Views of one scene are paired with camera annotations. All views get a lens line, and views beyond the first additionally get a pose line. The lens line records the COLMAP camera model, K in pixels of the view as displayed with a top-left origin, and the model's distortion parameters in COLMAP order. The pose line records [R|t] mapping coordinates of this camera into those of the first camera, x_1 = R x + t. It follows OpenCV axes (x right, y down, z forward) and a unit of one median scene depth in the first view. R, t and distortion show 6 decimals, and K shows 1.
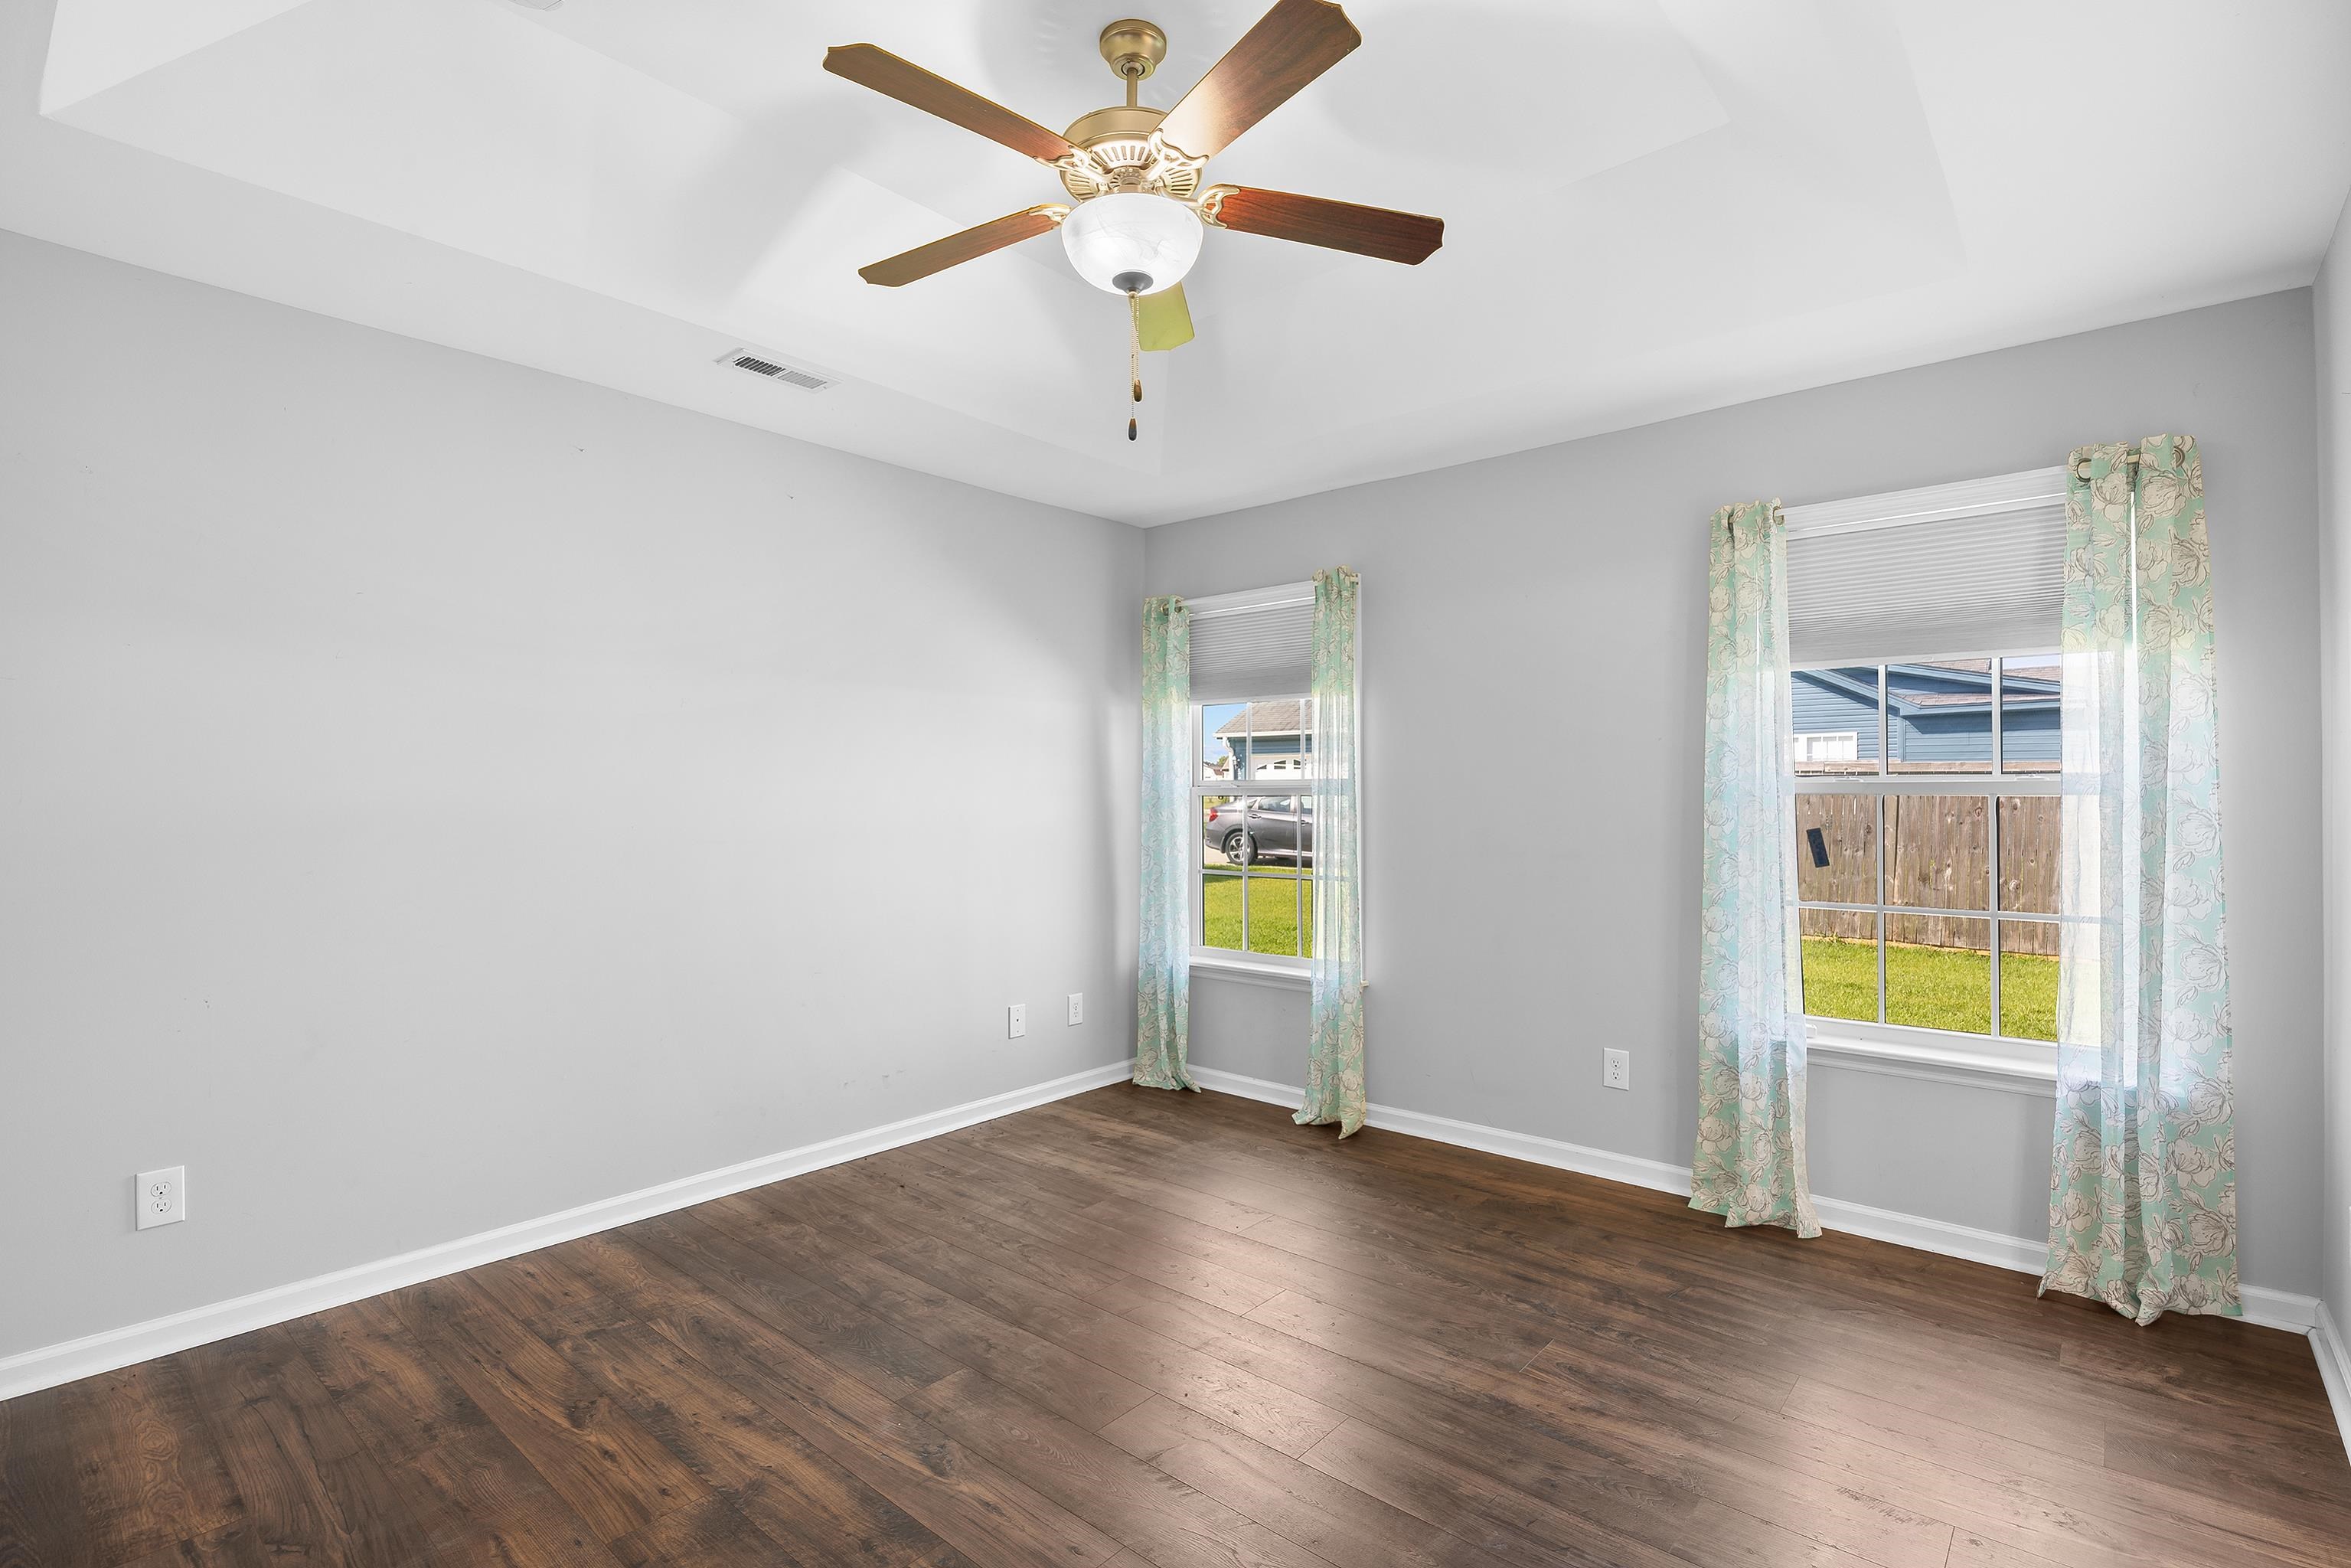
lens RADIAL K [[1097.8, 0, 1182.6], [0, 1097.8, 786.0], [0, 0, 1]] dist [-0.015316, 0.001704]
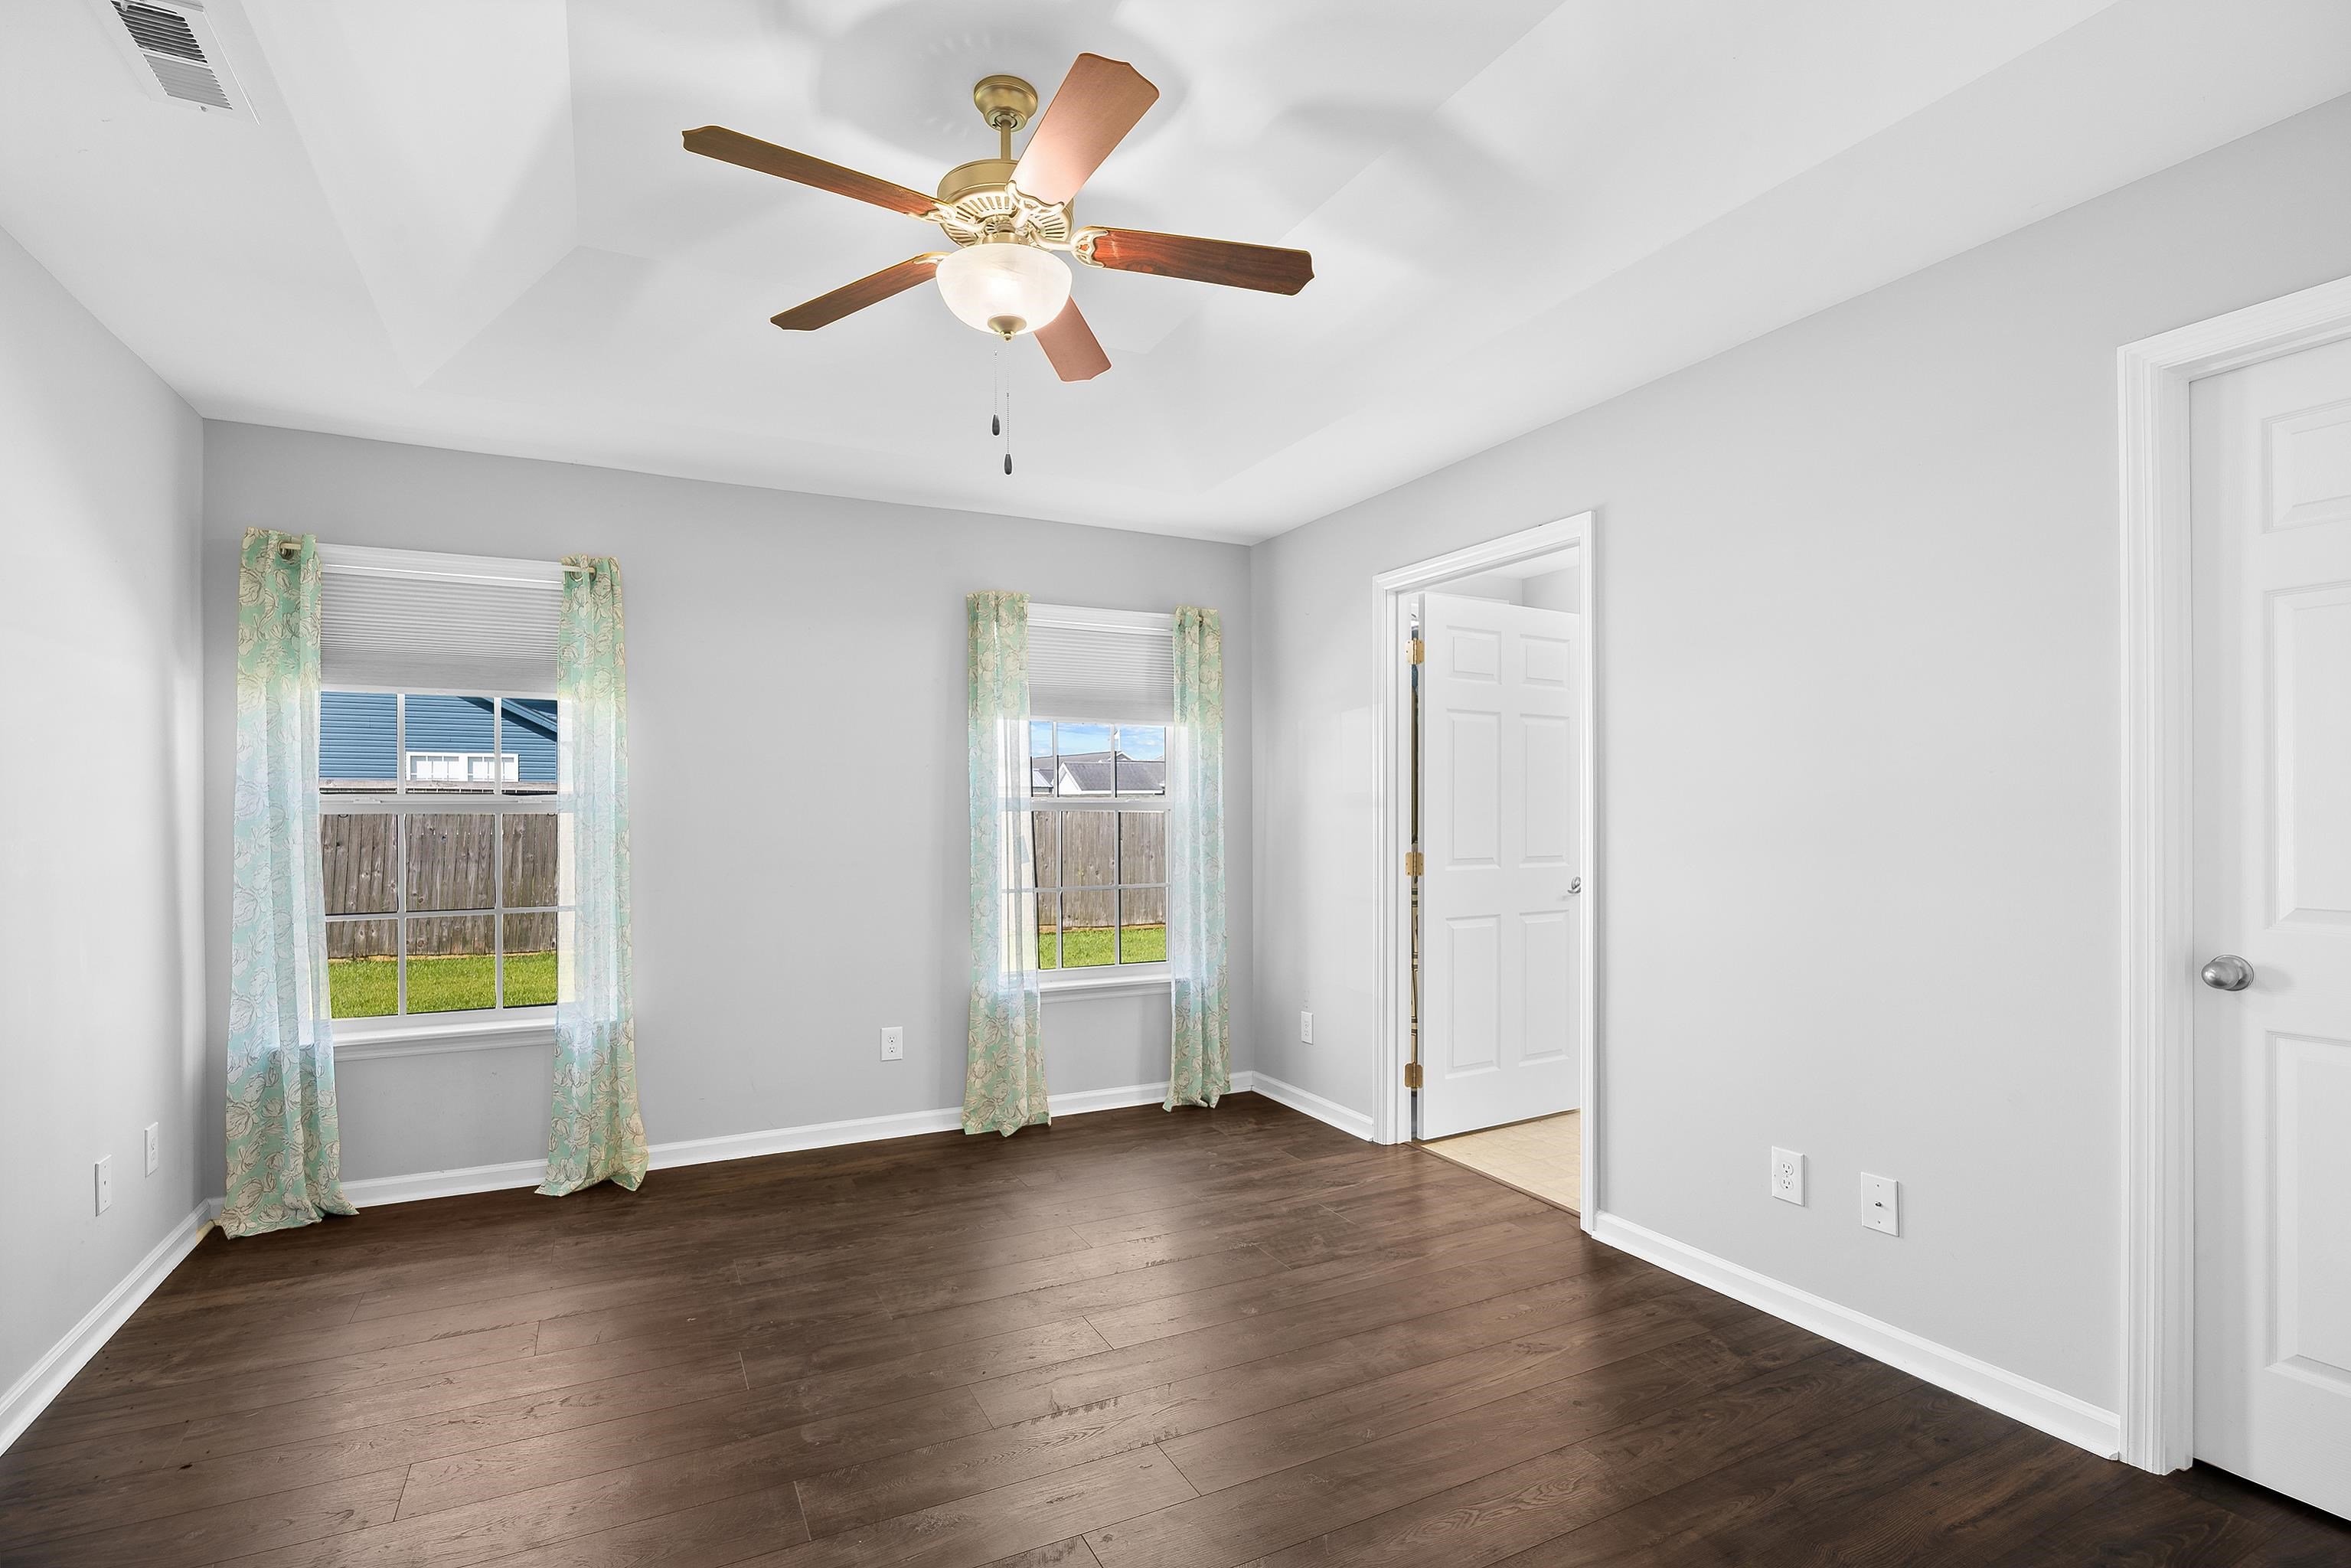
lens RADIAL K [[1097.8, 0, 1164.8], [0, 1097.8, 812.5], [0, 0, 1]] dist [-0.015316, 0.001704]
pose [[0.383082, -0.001075, 0.923714, -0.599063], [-0.003281, 0.999991, 0.002525, 0.005297], [-0.923709, -0.003998, 0.383075, 0.283664]]
